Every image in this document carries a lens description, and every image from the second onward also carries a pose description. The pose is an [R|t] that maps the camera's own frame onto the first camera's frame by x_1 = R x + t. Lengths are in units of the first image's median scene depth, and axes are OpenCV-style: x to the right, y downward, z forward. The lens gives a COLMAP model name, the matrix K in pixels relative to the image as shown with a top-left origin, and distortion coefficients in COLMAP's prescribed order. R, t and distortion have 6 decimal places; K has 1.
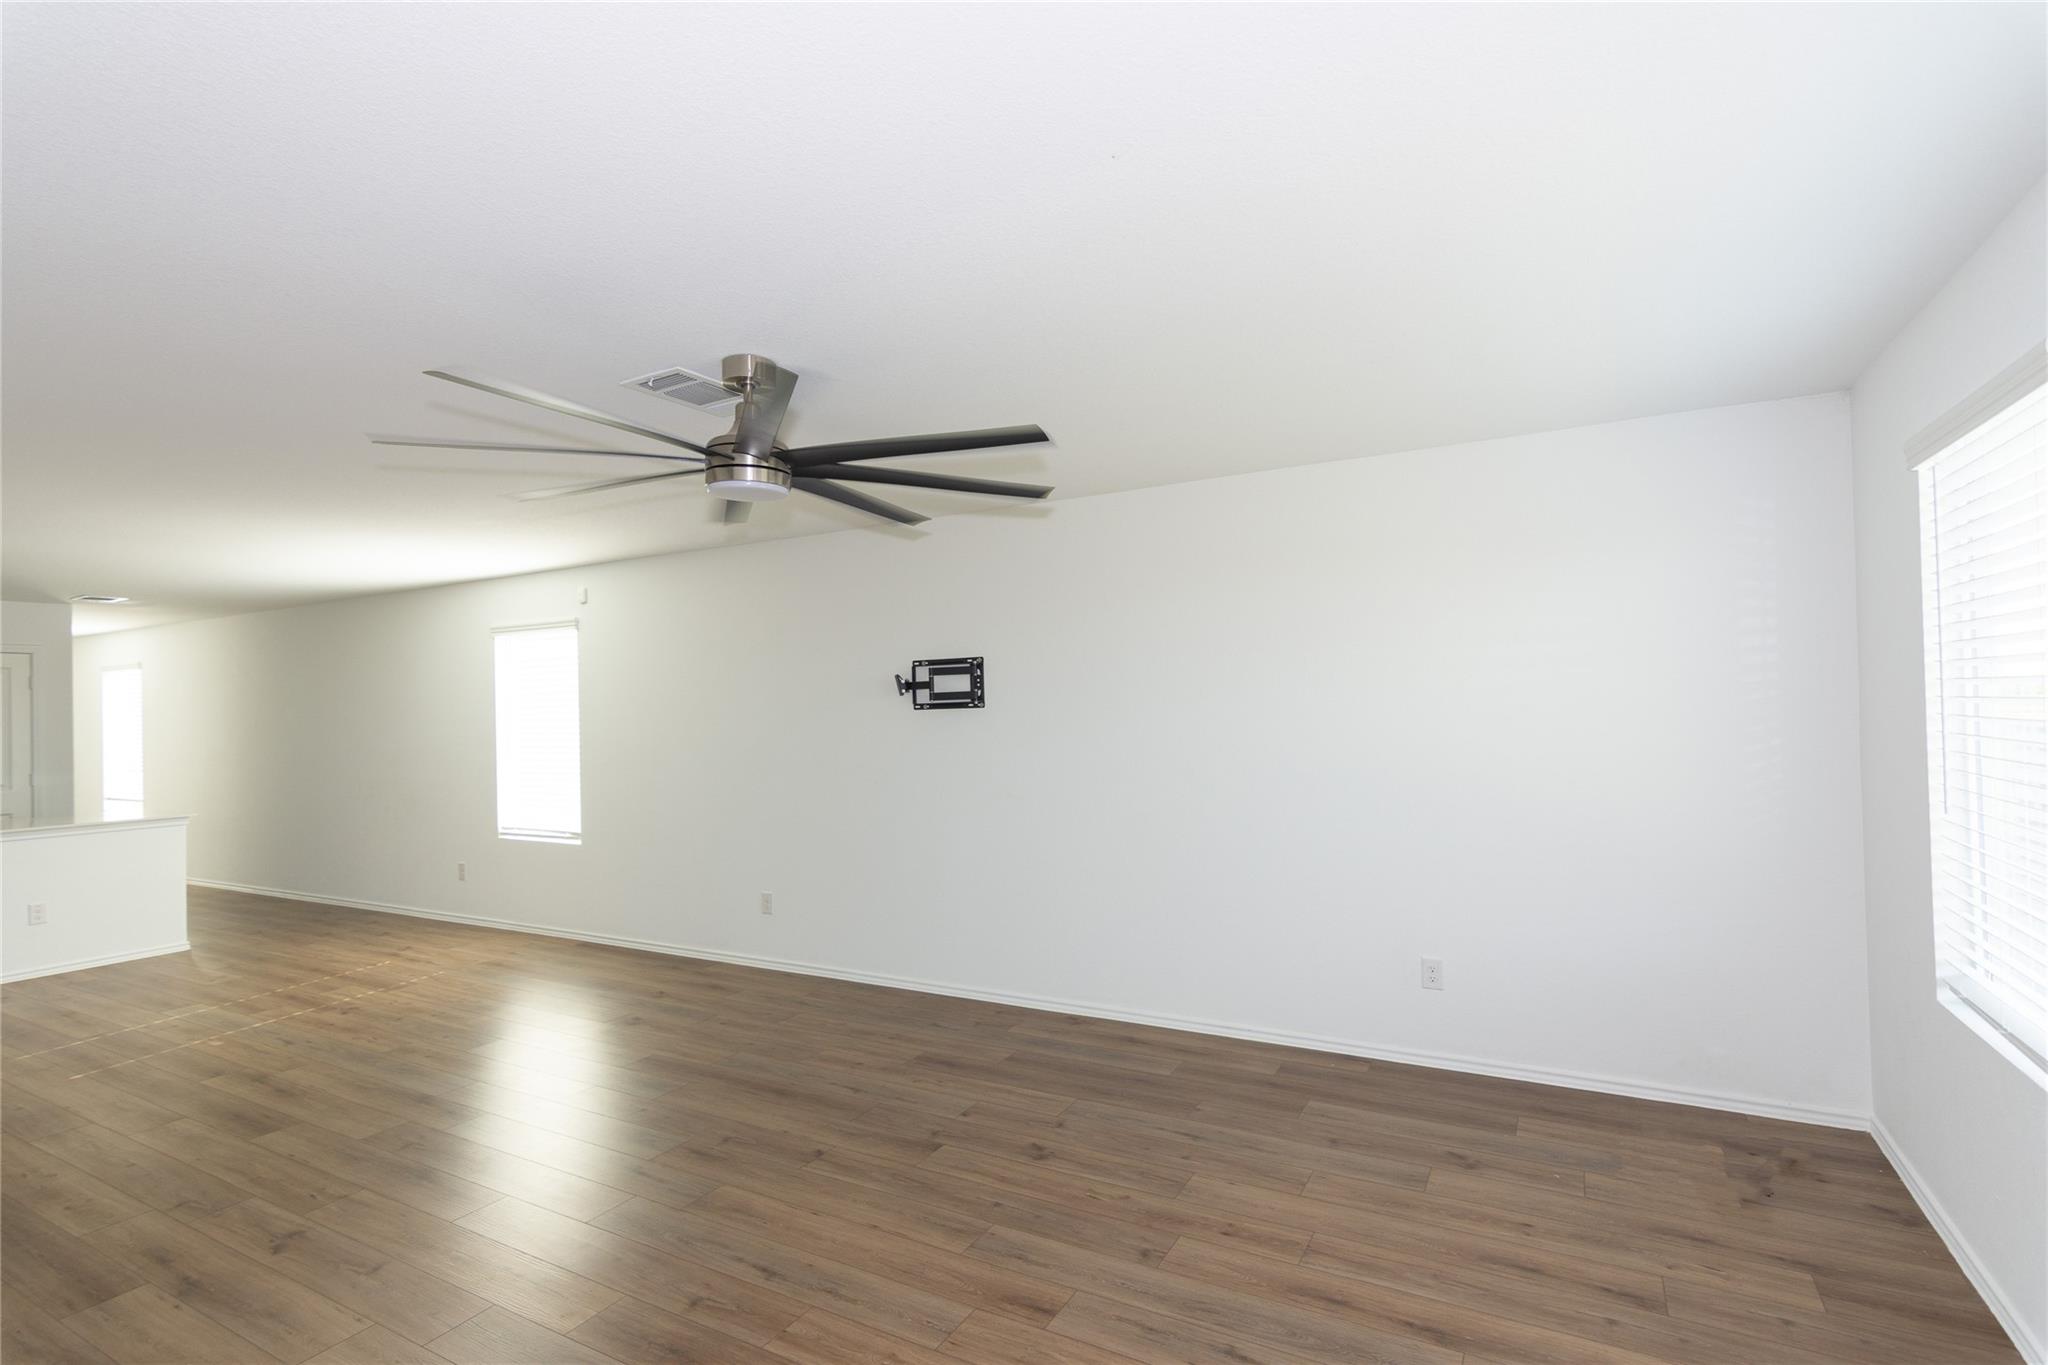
lens RADIAL K [[988.6, 0, 1022.2], [0, 988.6, 696.7], [0, 0, 1]] dist [-0.000742, 0.006907]
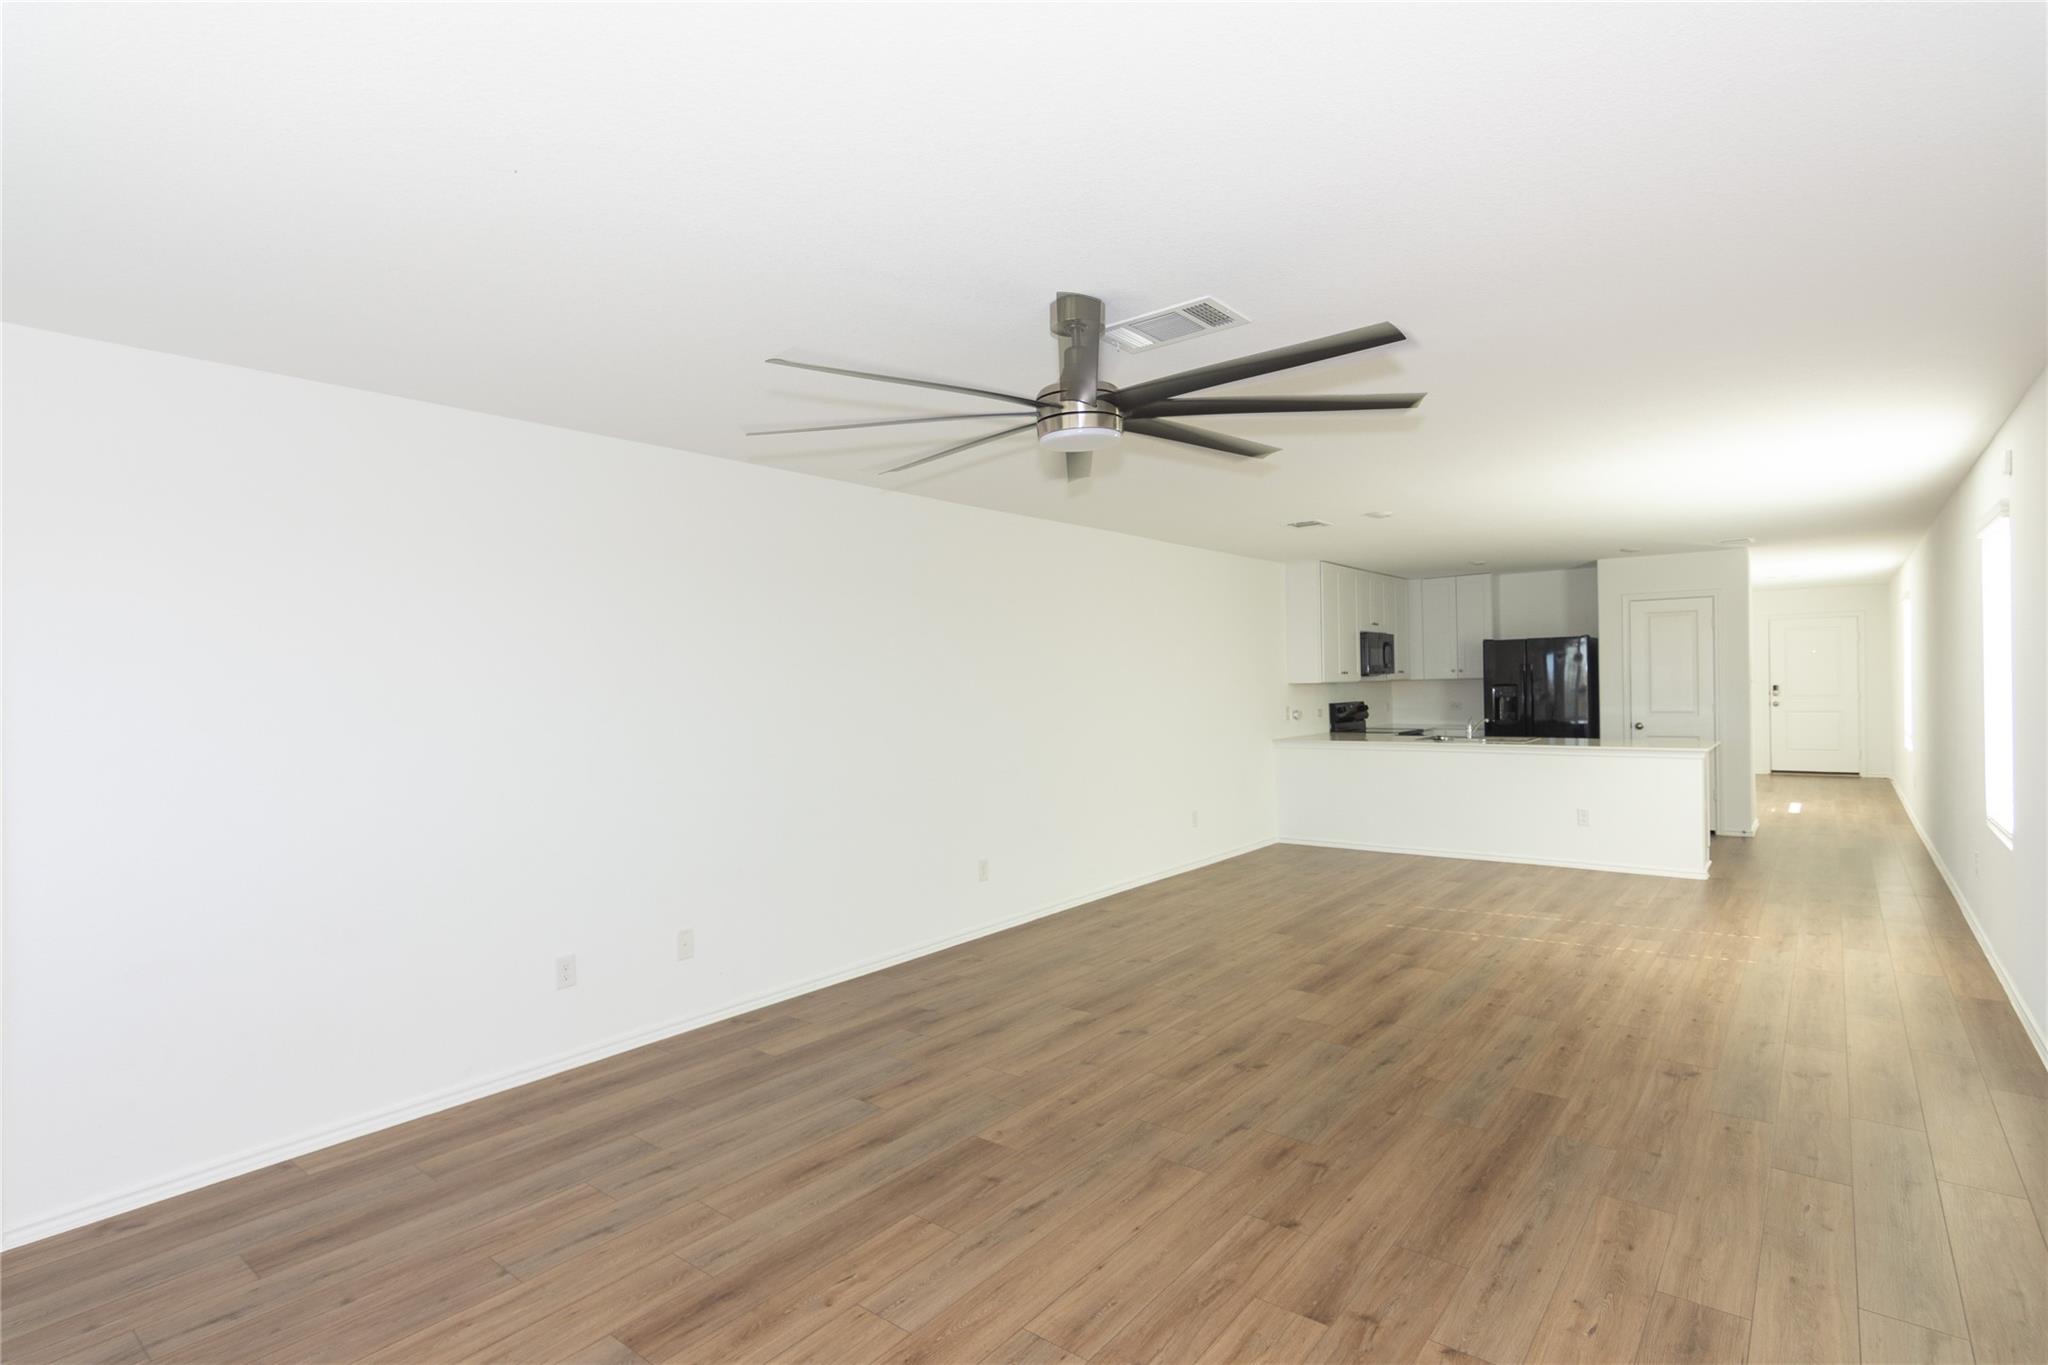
lens RADIAL K [[1012.6, 0, 1011.2], [0, 1012.6, 692.2], [0, 0, 1]] dist [0.002921, 0.001869]
pose [[-0.161610, 0.036734, -0.986171, 0.495901], [0.035586, 0.998874, 0.031376, 0.003636], [0.986213, -0.030024, -0.162735, 0.749628]]
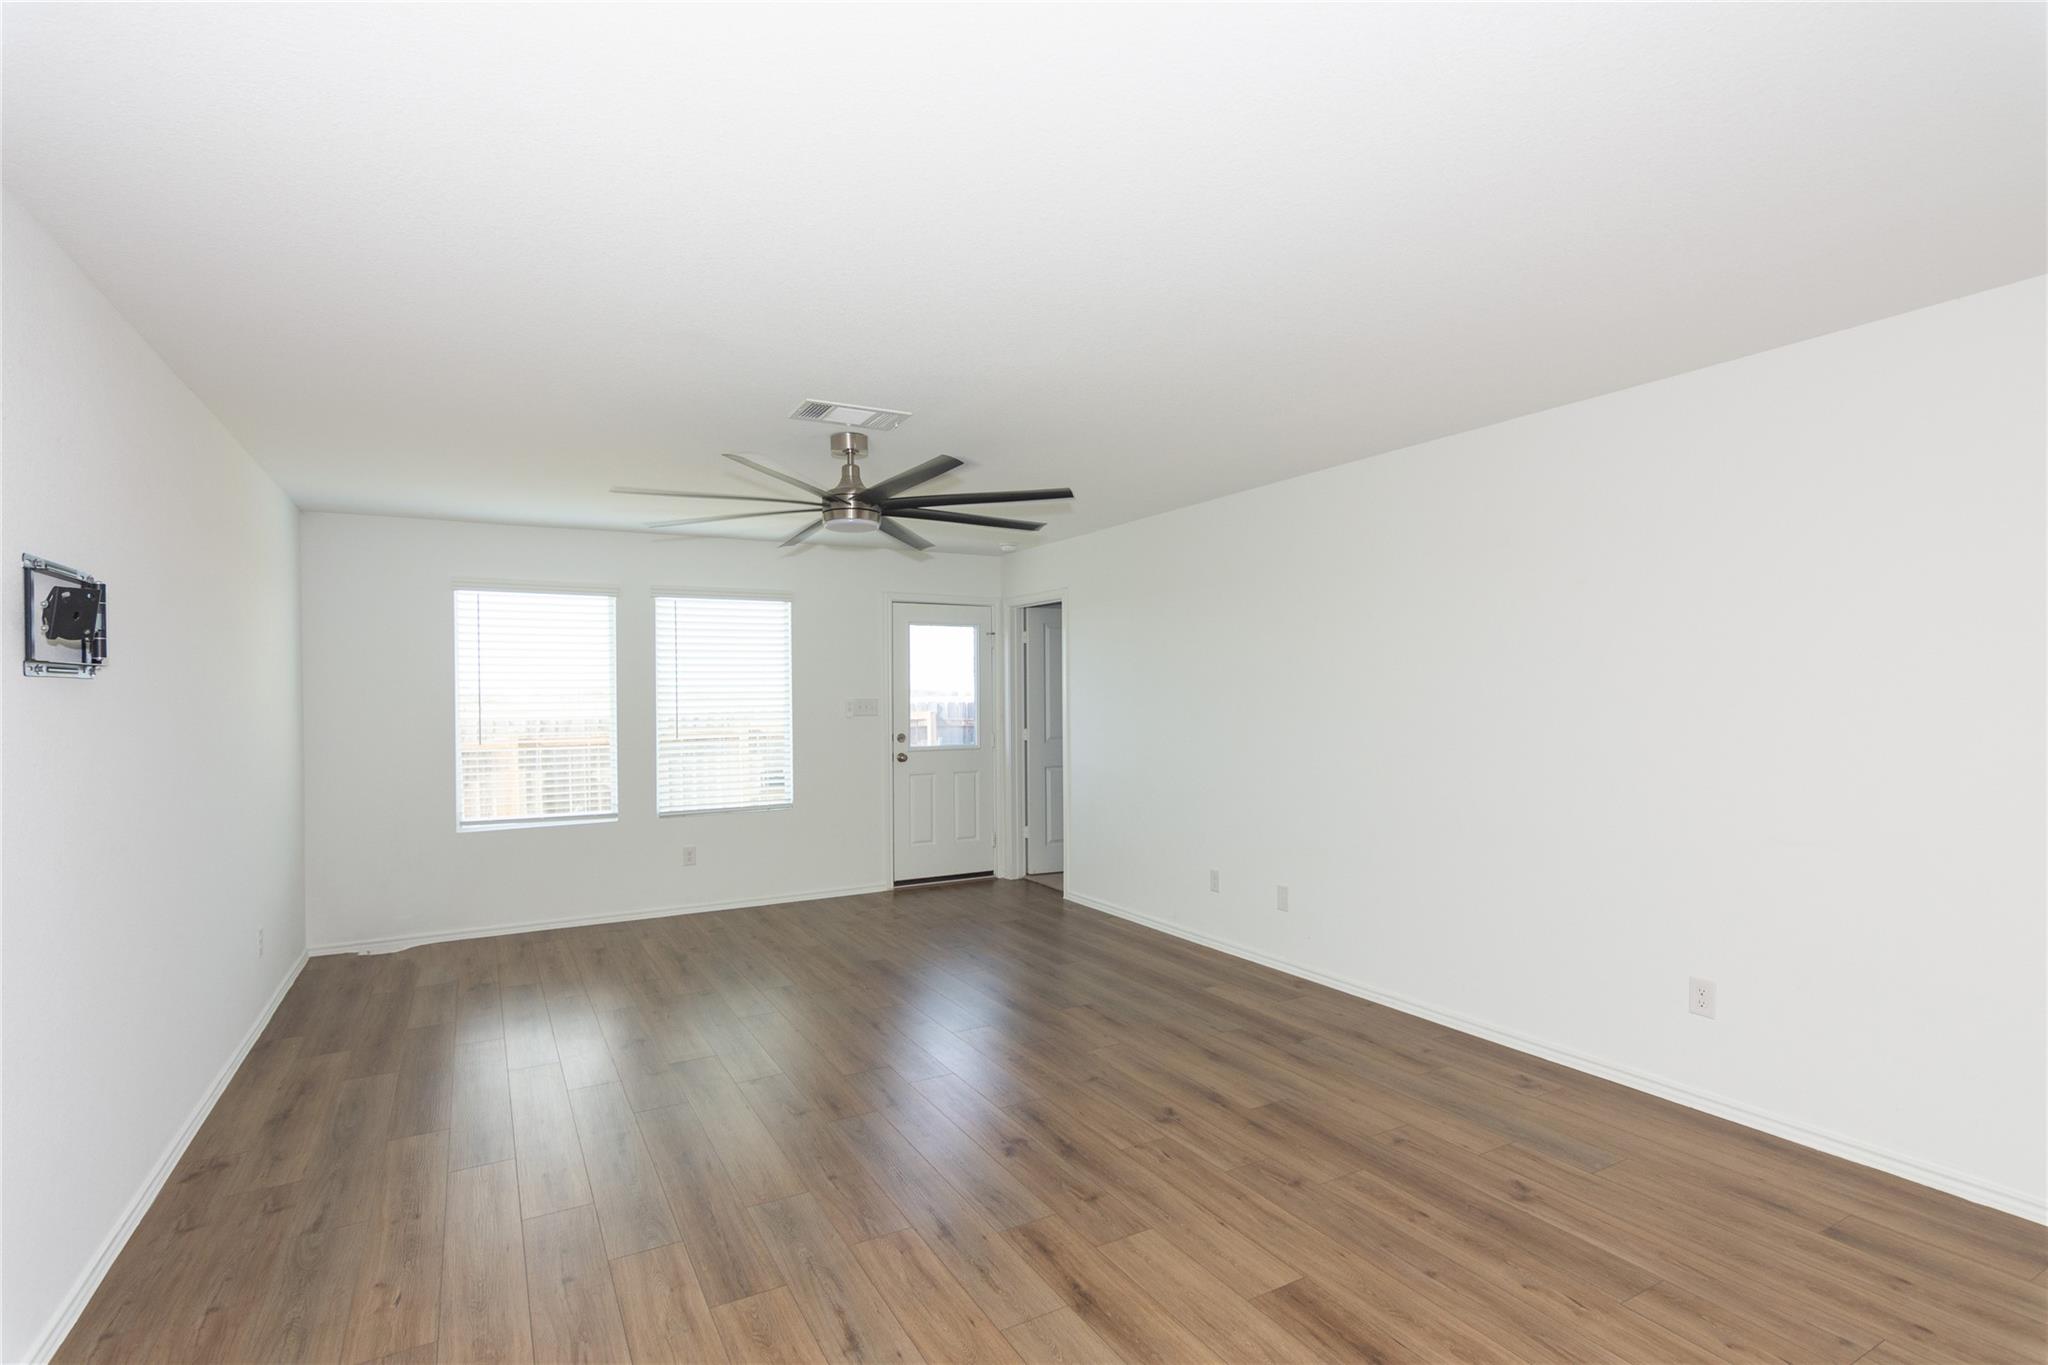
lens RADIAL K [[988.6, 0, 1022.2], [0, 988.6, 696.7], [0, 0, 1]] dist [-0.000742, 0.006907]
pose [[-0.853432, 0.034013, 0.520093, -0.845373], [0.027563, 0.999417, -0.020131, 0.053291], [-0.520474, -0.002845, -0.853872, 1.444758]]
